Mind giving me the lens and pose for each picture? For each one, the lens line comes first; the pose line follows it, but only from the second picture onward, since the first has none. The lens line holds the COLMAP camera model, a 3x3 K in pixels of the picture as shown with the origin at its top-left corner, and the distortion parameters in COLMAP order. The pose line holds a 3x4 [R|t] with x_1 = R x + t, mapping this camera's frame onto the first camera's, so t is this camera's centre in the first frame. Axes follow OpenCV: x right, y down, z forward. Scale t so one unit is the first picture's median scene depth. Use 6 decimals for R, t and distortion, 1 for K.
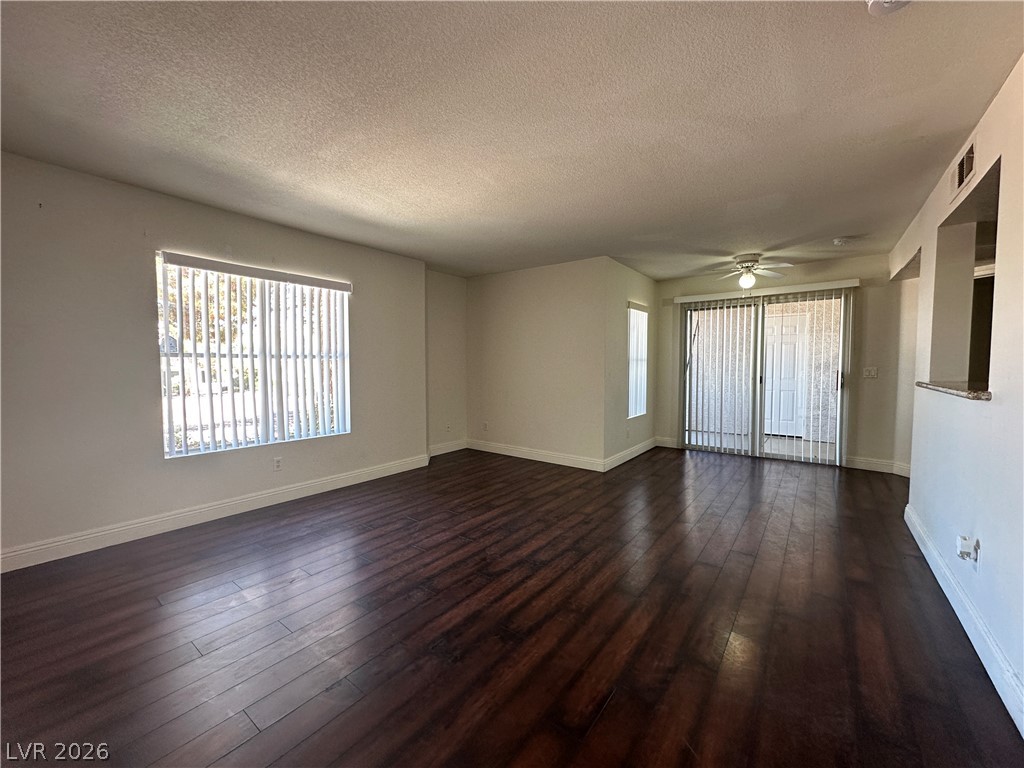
lens RADIAL K [[408.8, 0, 512.0], [0, 408.8, 384.0], [0, 0, 1]] dist [-0.000093, 0.000064]
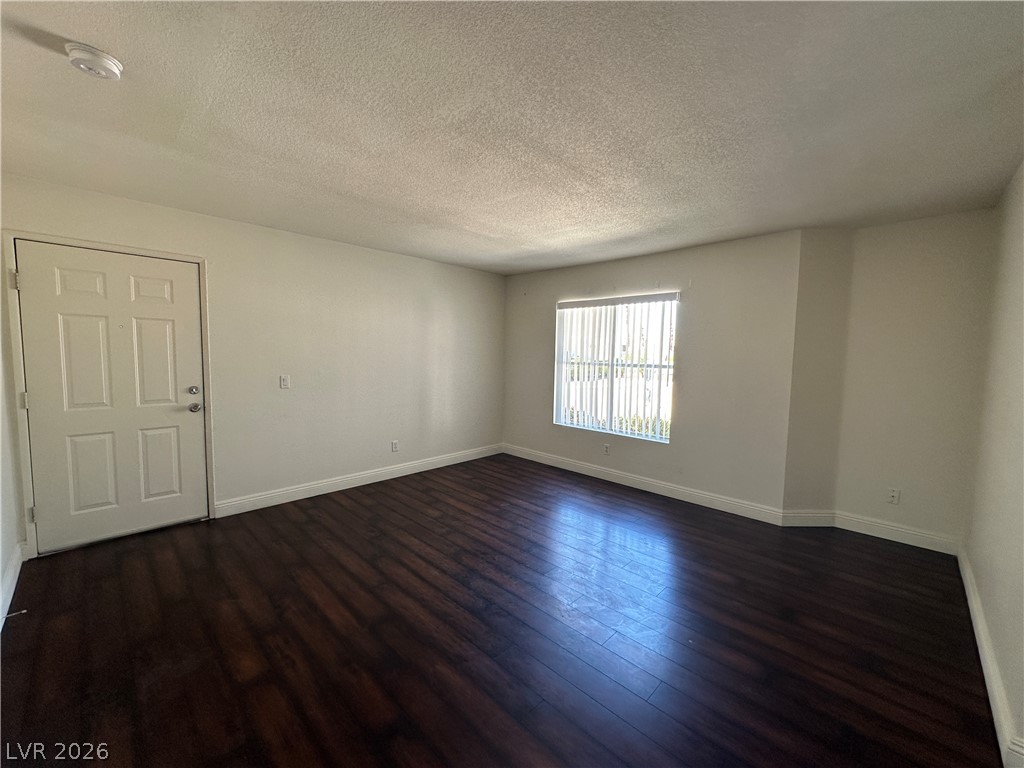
lens RADIAL K [[408.8, 0, 512.0], [0, 408.8, 384.0], [0, 0, 1]] dist [-0.000093, 0.000064]
pose [[-0.128758, 0.069581, -0.989232, 0.628467], [-0.067331, 0.994620, 0.078724, -0.077353], [0.989388, 0.076742, -0.123381, 0.747965]]
